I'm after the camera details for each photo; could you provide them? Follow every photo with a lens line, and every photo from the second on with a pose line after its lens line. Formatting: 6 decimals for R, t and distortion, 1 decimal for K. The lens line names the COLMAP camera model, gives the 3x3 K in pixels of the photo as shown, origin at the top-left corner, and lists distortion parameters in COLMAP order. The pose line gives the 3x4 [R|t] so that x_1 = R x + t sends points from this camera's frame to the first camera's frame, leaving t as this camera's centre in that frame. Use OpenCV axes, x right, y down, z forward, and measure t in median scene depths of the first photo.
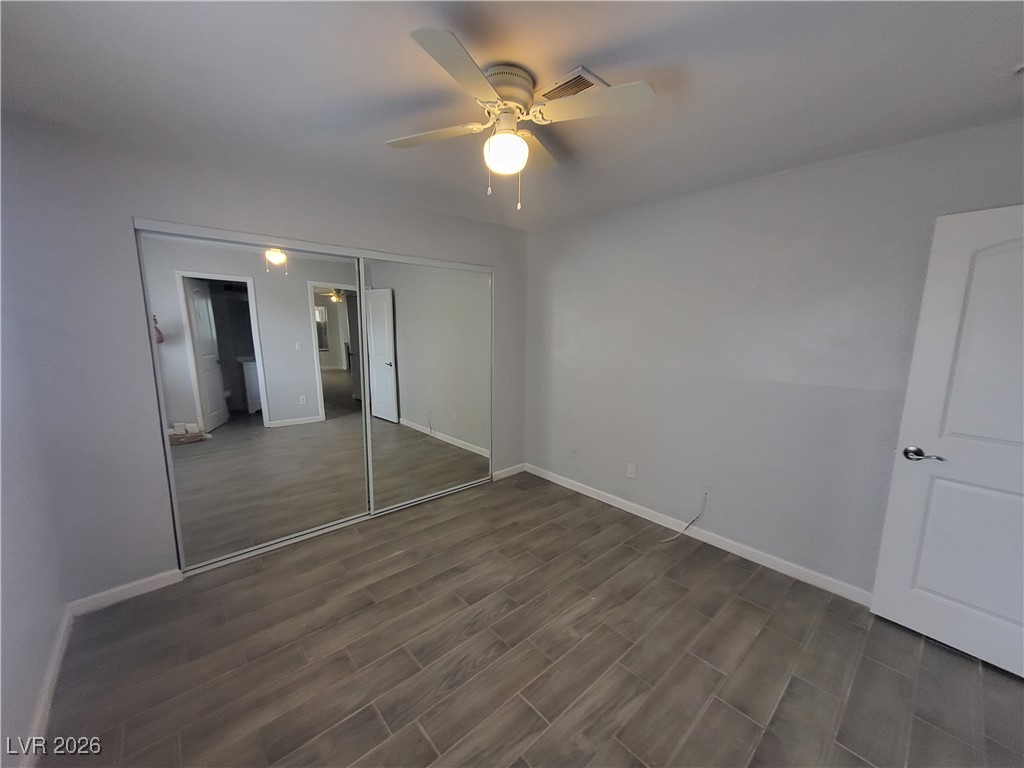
lens RADIAL K [[403.2, 0, 510.0], [0, 403.2, 389.2], [0, 0, 1]] dist [0.009014, -0.001417]
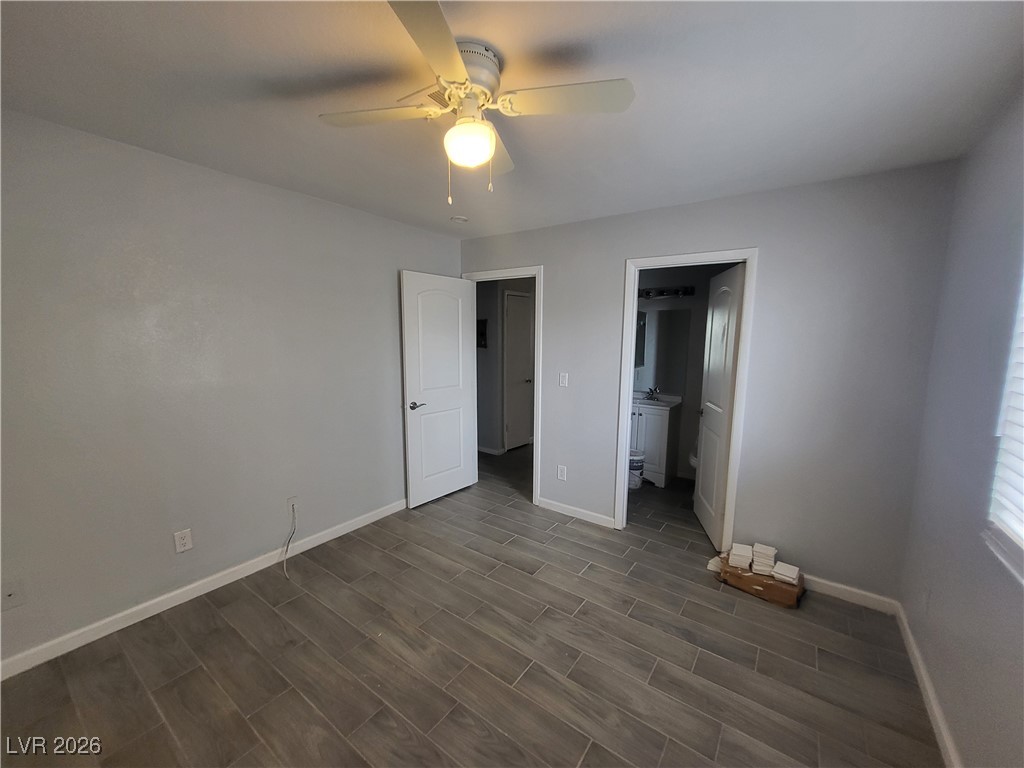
lens RADIAL K [[403.2, 0, 511.1], [0, 403.2, 386.3], [0, 0, 1]] dist [0.009014, -0.001417]
pose [[-0.199772, -0.139544, 0.969855, -0.708175], [0.148445, 0.974072, 0.170727, -0.143769], [-0.968533, 0.178077, -0.173878, 0.841960]]
